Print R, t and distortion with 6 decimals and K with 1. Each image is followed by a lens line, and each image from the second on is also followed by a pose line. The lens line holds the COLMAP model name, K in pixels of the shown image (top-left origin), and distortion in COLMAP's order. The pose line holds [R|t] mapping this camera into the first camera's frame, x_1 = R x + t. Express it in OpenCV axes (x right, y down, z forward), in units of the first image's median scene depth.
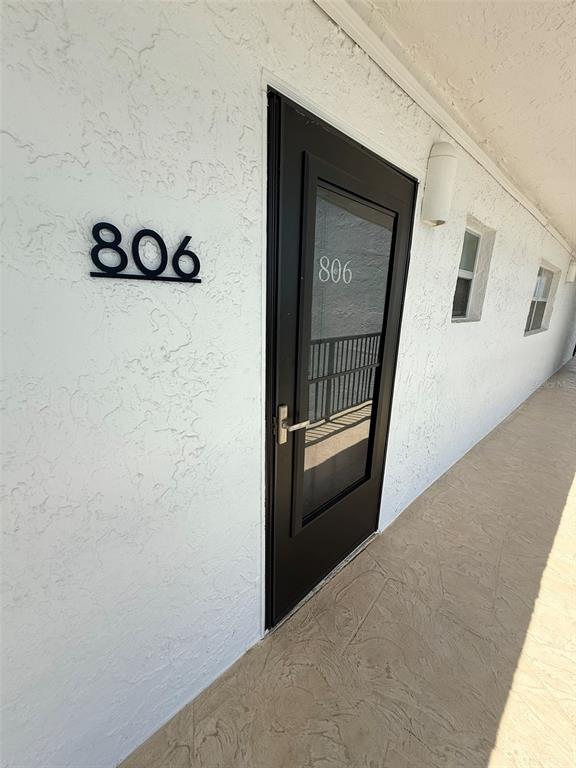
lens RADIAL K [[305.4, 0, 285.3], [0, 305.4, 384.6], [0, 0, 1]] dist [0.000994, -0.000054]
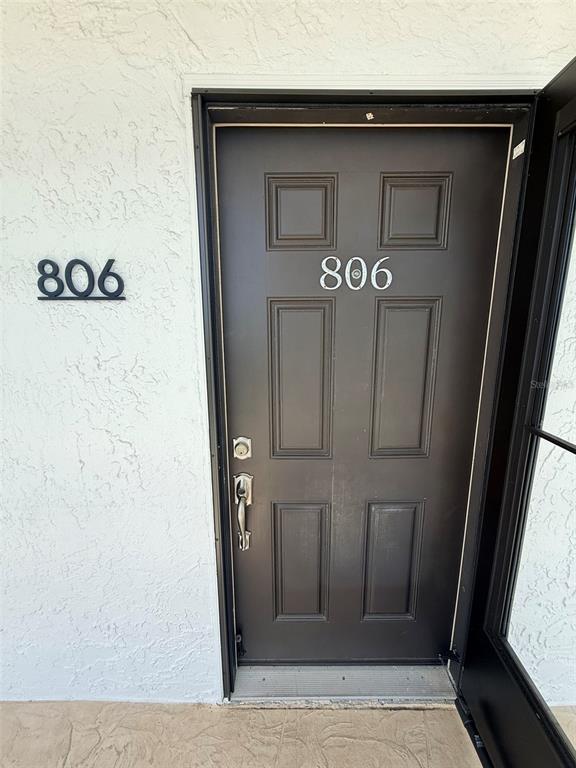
lens RADIAL K [[305.4, 0, 288.2], [0, 305.4, 382.2], [0, 0, 1]] dist [0.000994, -0.000054]
pose [[0.733148, 0.109234, -0.671239, 0.907579], [-0.166572, 0.985795, -0.021512, -0.122464], [0.659354, 0.127582, 0.740928, 0.627925]]
